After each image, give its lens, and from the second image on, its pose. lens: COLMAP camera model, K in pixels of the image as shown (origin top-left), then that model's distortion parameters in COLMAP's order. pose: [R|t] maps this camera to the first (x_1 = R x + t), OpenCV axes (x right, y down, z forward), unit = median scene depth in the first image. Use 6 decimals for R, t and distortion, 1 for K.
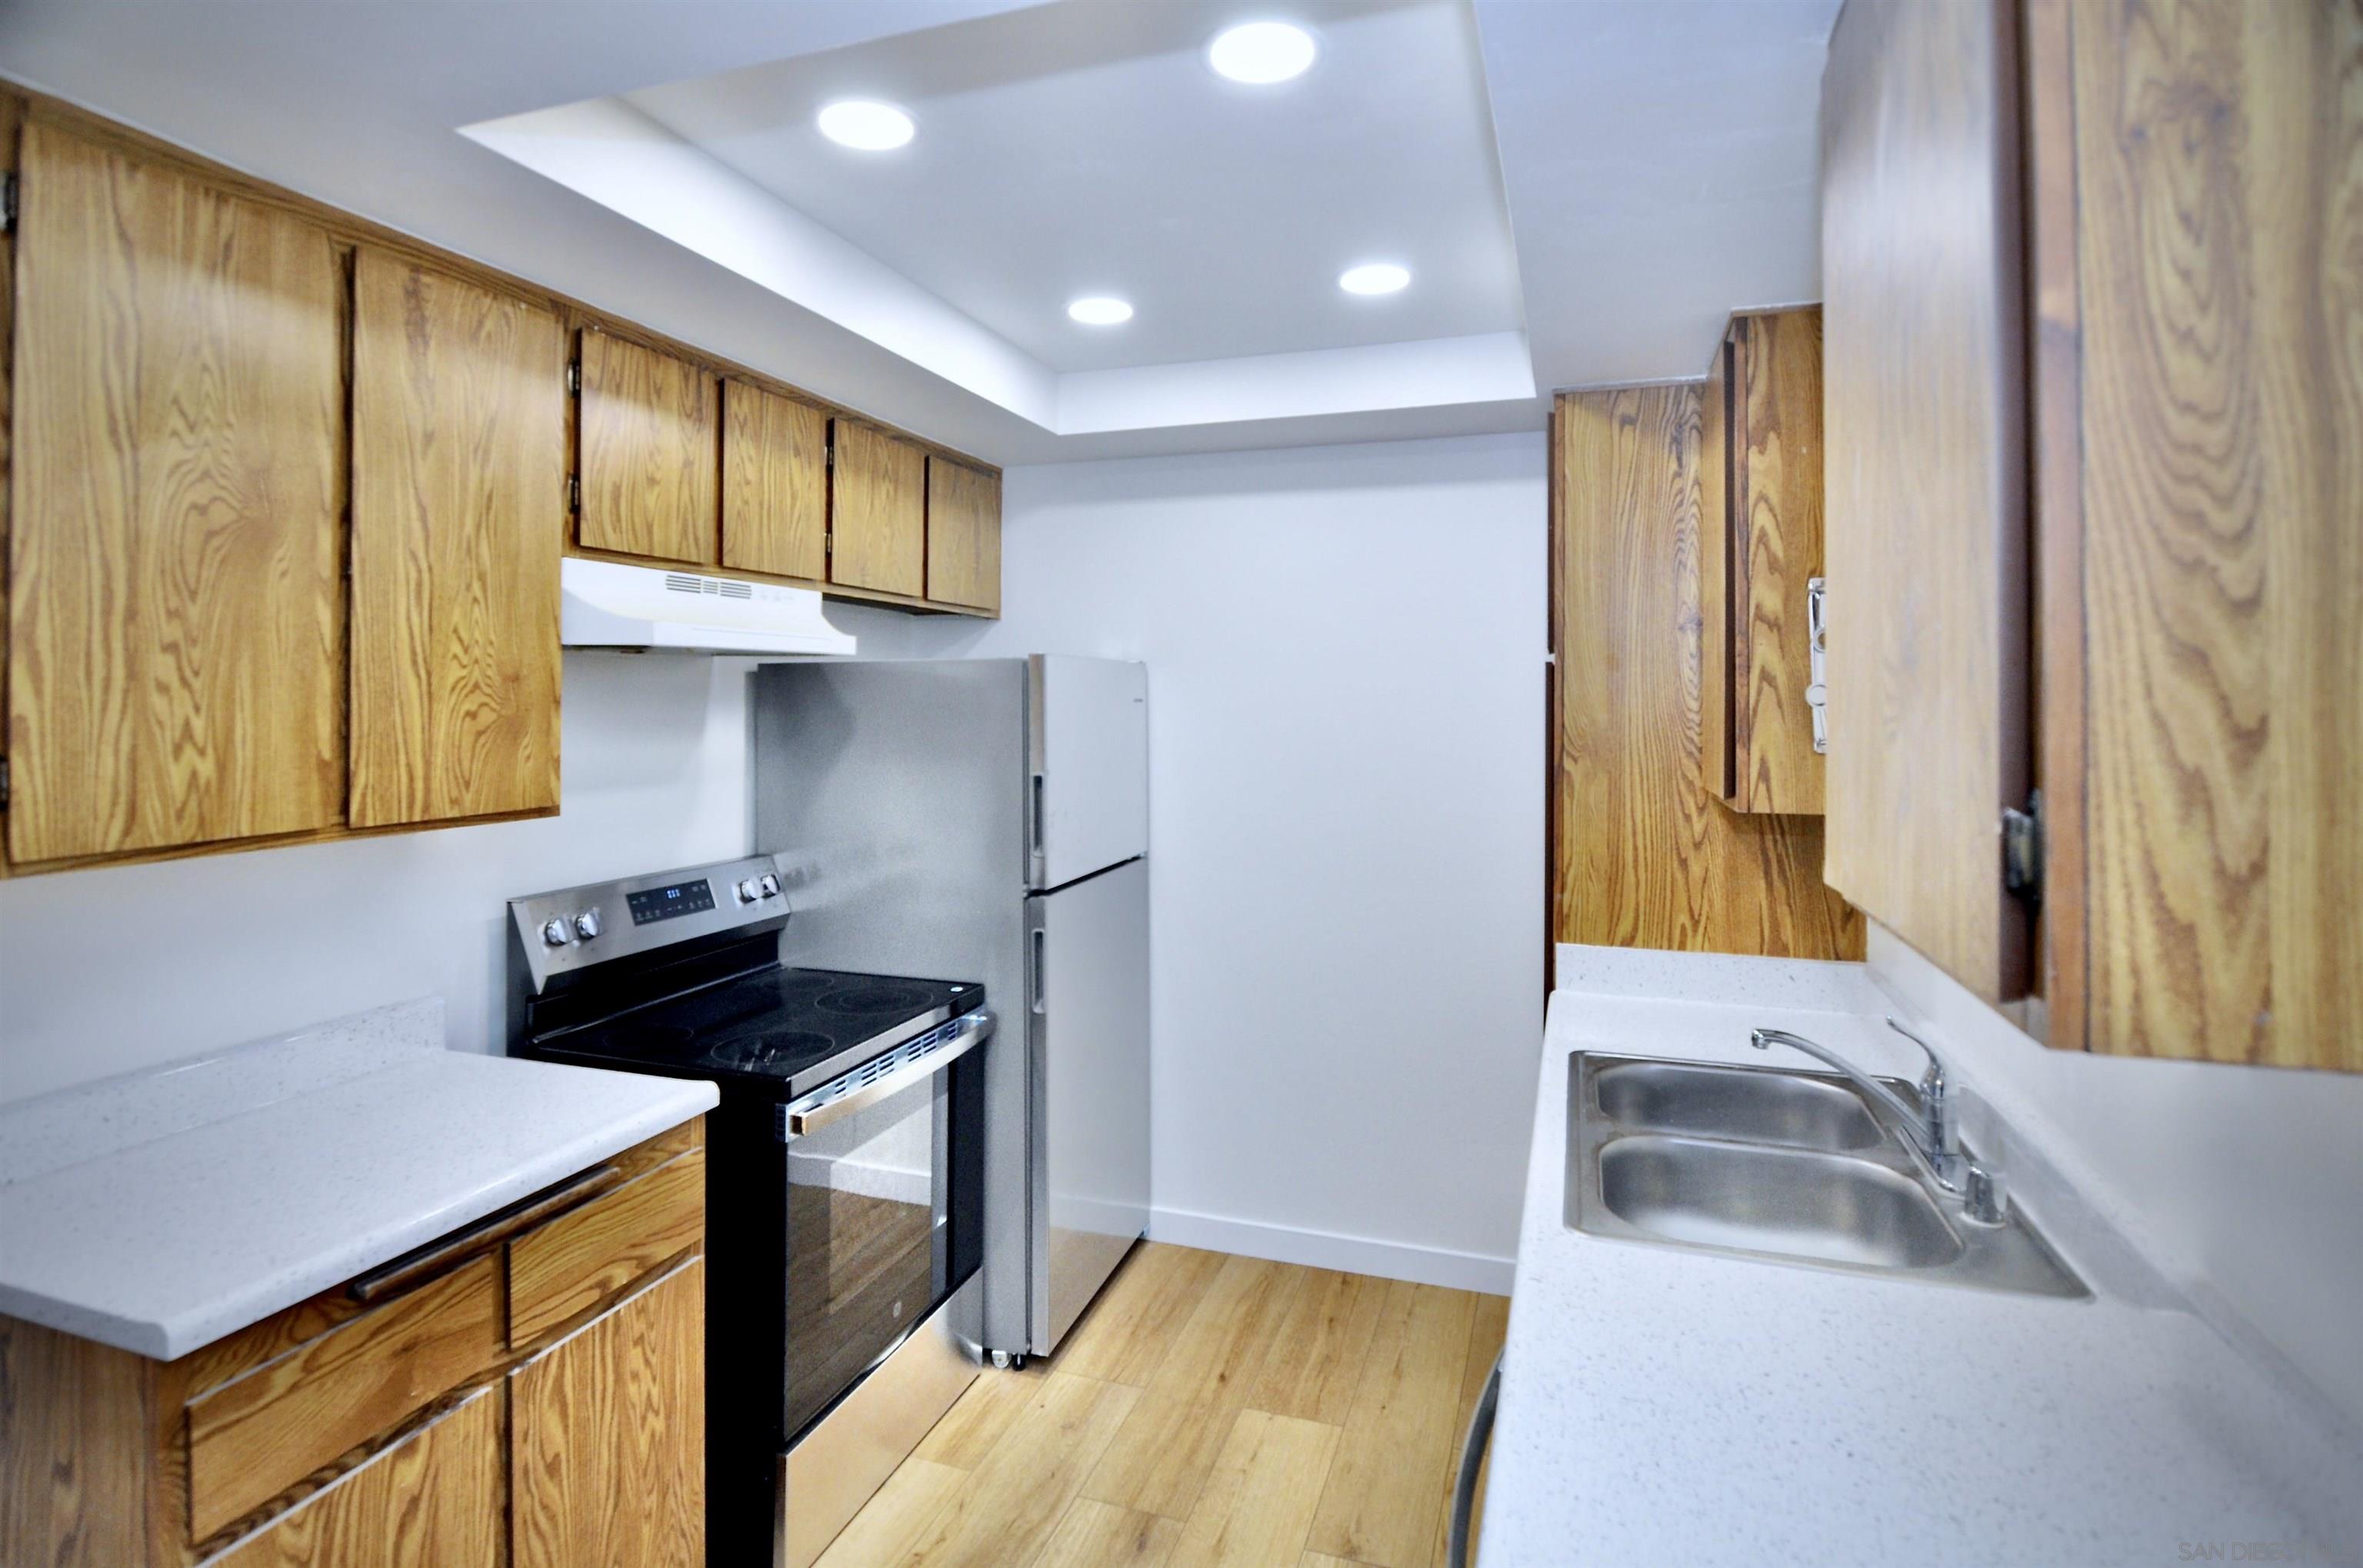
lens RADIAL K [[1204.5, 0, 1150.7], [0, 1204.5, 675.0], [0, 0, 1]] dist [-0.012916, -0.004359]
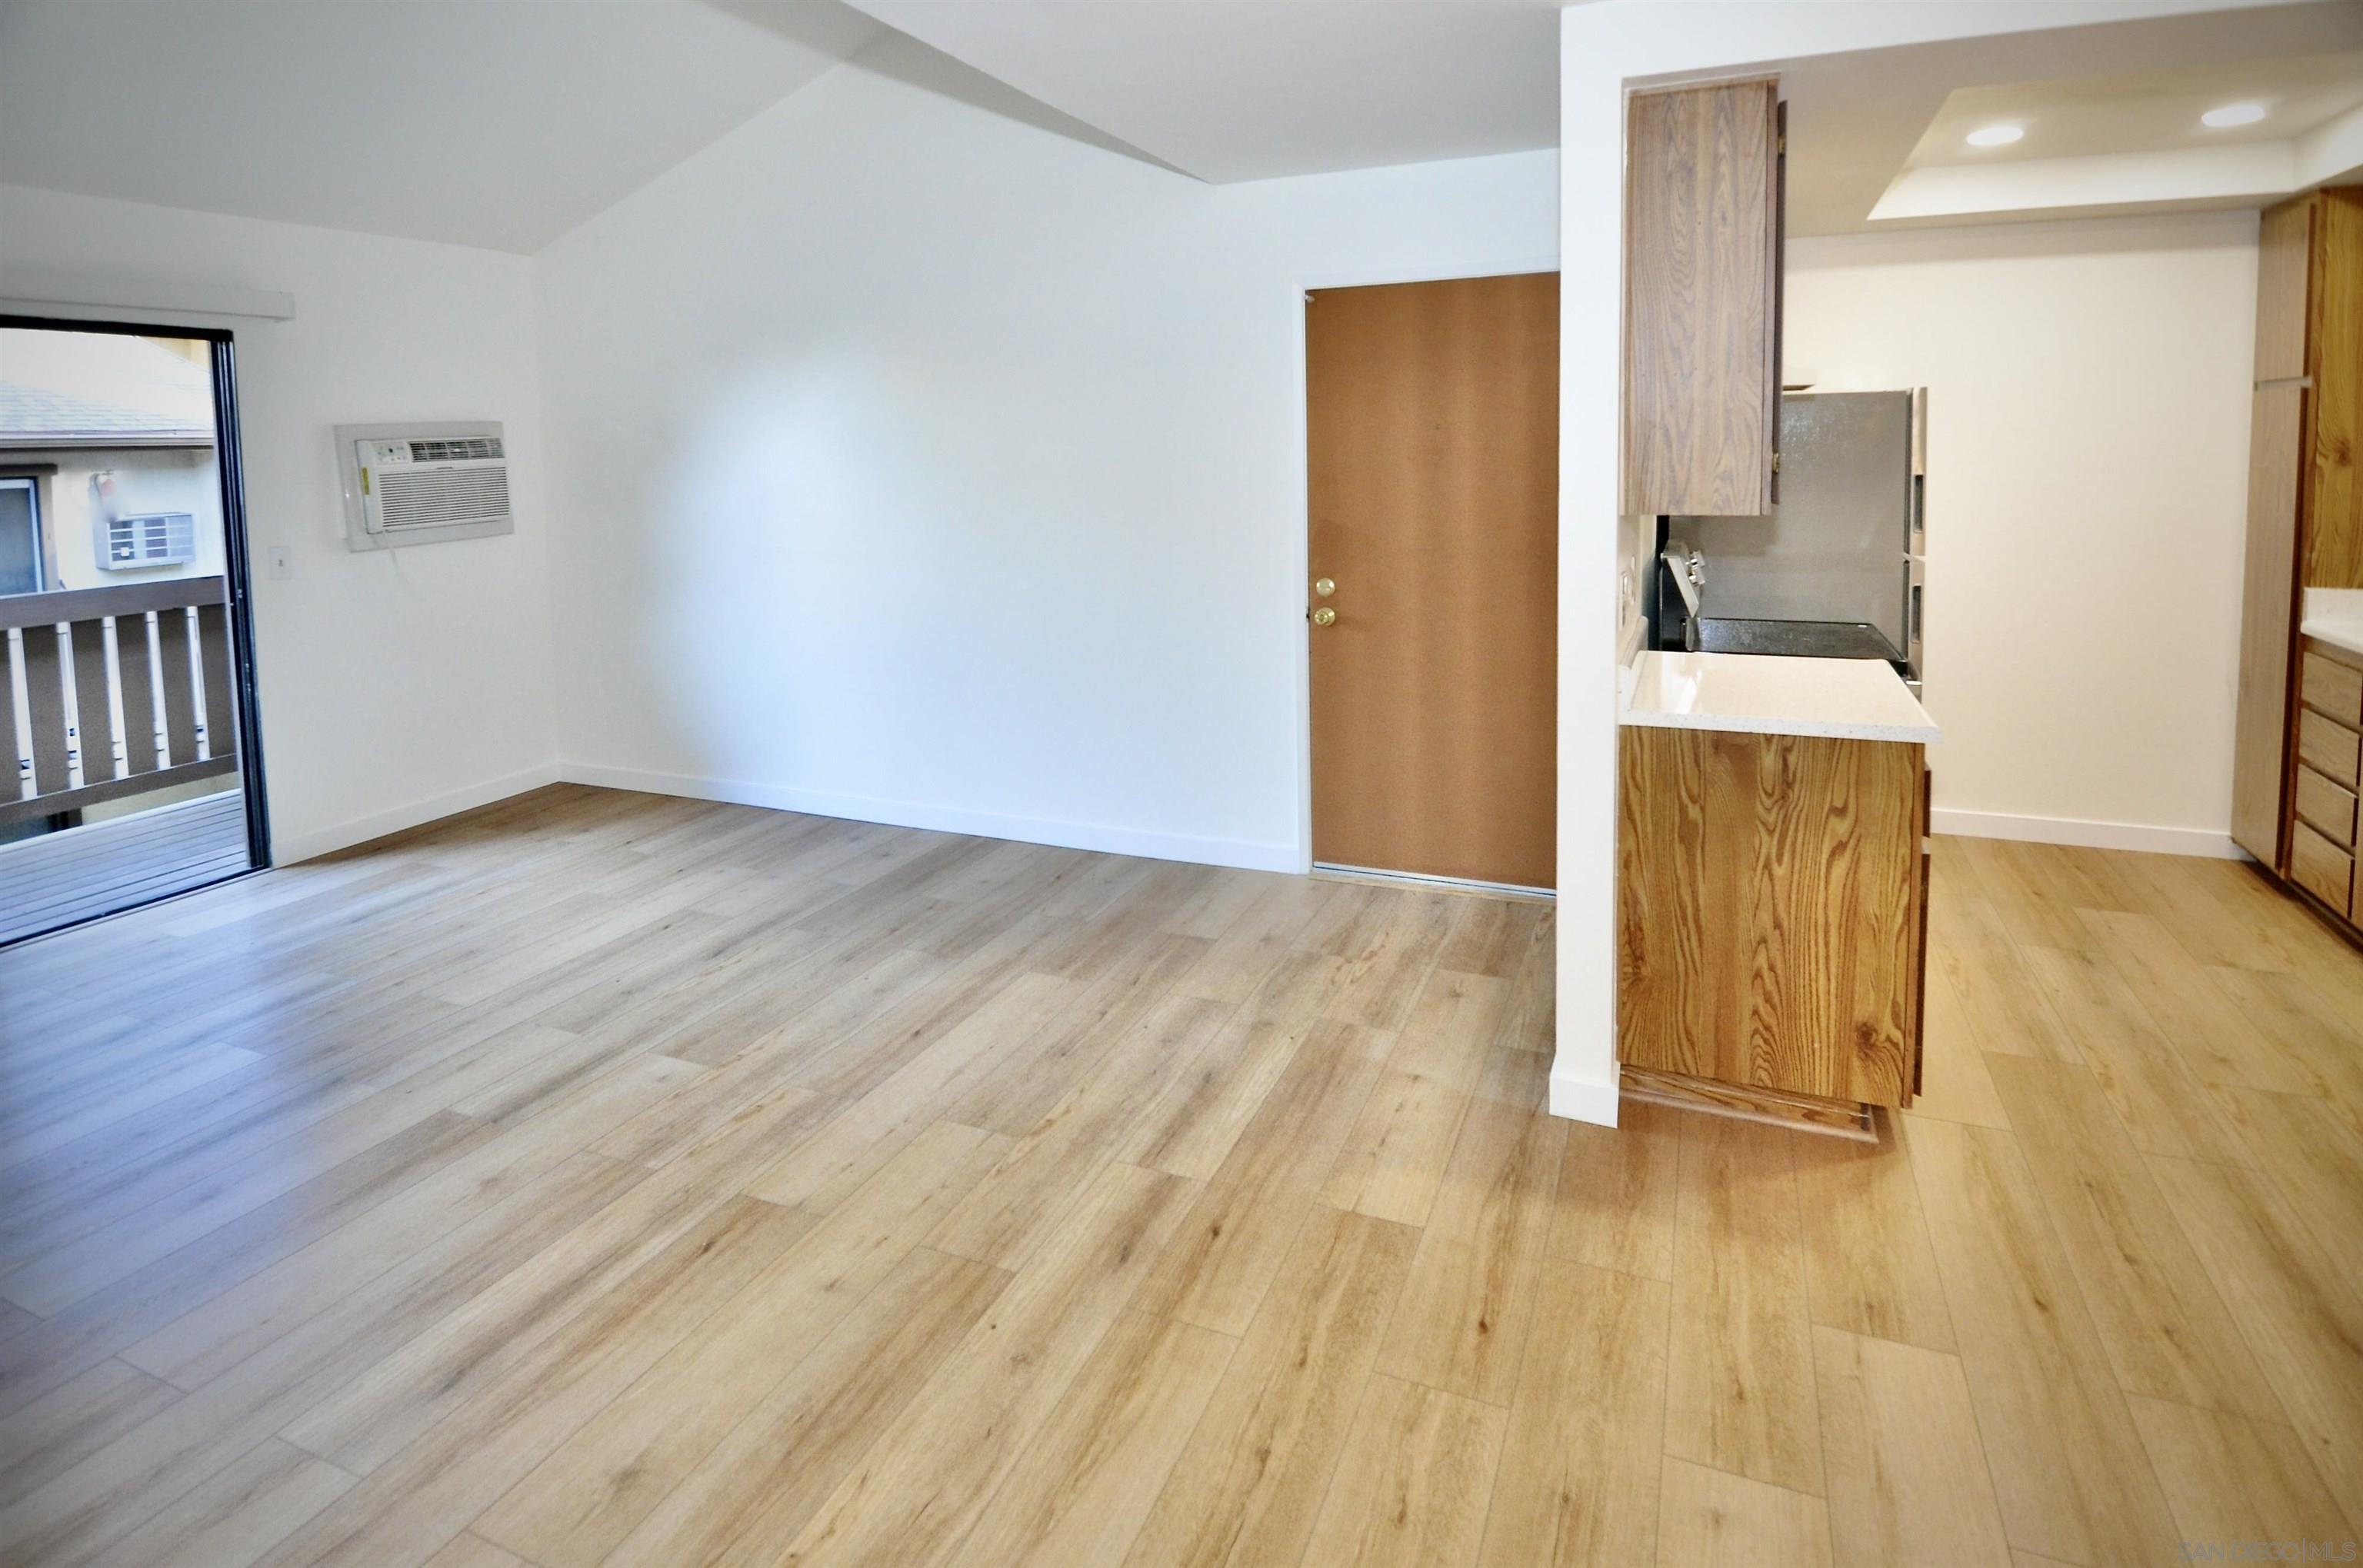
lens RADIAL K [[1304.9, 0, 1100.4], [0, 1304.9, 556.9], [0, 0, 1]] dist [-0.041893, 0.000079]
pose [[0.995095, -0.015928, -0.097631, -0.946998], [0.026383, 0.993936, 0.106749, -0.006868], [0.095338, -0.108801, 0.989481, -0.597665]]
